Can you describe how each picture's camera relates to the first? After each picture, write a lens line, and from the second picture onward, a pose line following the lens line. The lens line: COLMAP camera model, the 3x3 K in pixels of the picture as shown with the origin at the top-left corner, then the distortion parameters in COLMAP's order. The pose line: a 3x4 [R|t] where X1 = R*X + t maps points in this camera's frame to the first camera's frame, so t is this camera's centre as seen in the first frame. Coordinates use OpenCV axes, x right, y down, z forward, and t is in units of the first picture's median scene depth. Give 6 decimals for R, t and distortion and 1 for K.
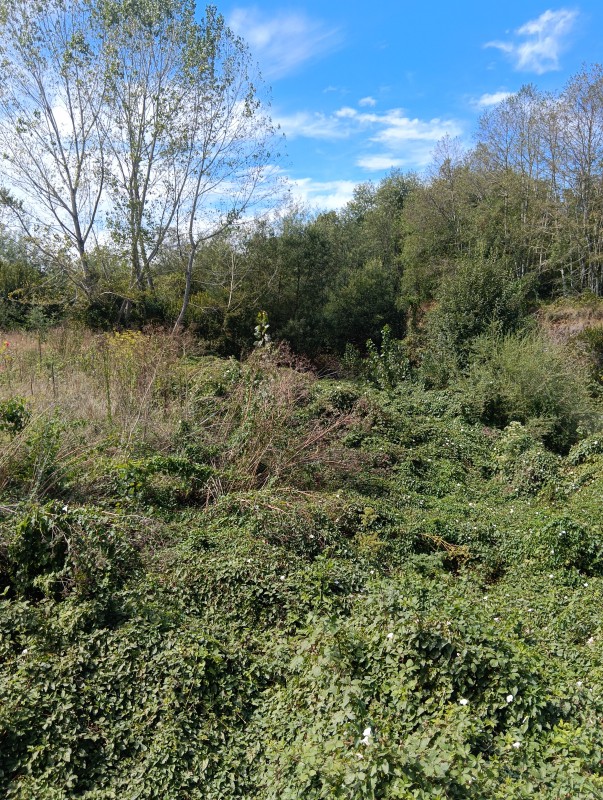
lens RADIAL K [[600.4, 0, 301.4], [0, 600.4, 401.6], [0, 0, 1]] dist [0.043744, -0.086208]
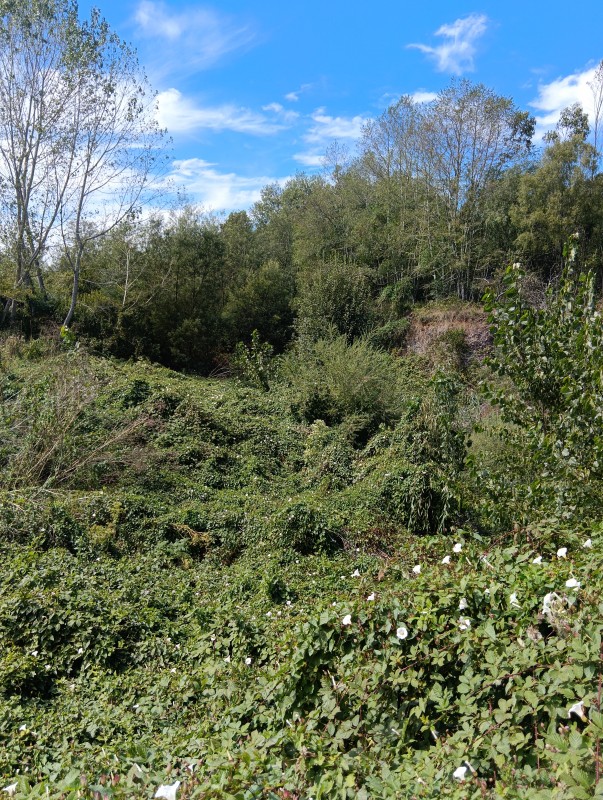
lens RADIAL K [[624.1, 0, 386.5], [0, 624.1, 396.4], [0, 0, 1]] dist [0.119115, -0.159862]
pose [[0.994949, -0.012289, 0.099626, 0.210782], [0.011505, 0.999898, 0.008438, -0.010976], [-0.099720, -0.007249, 0.994989, -0.097349]]
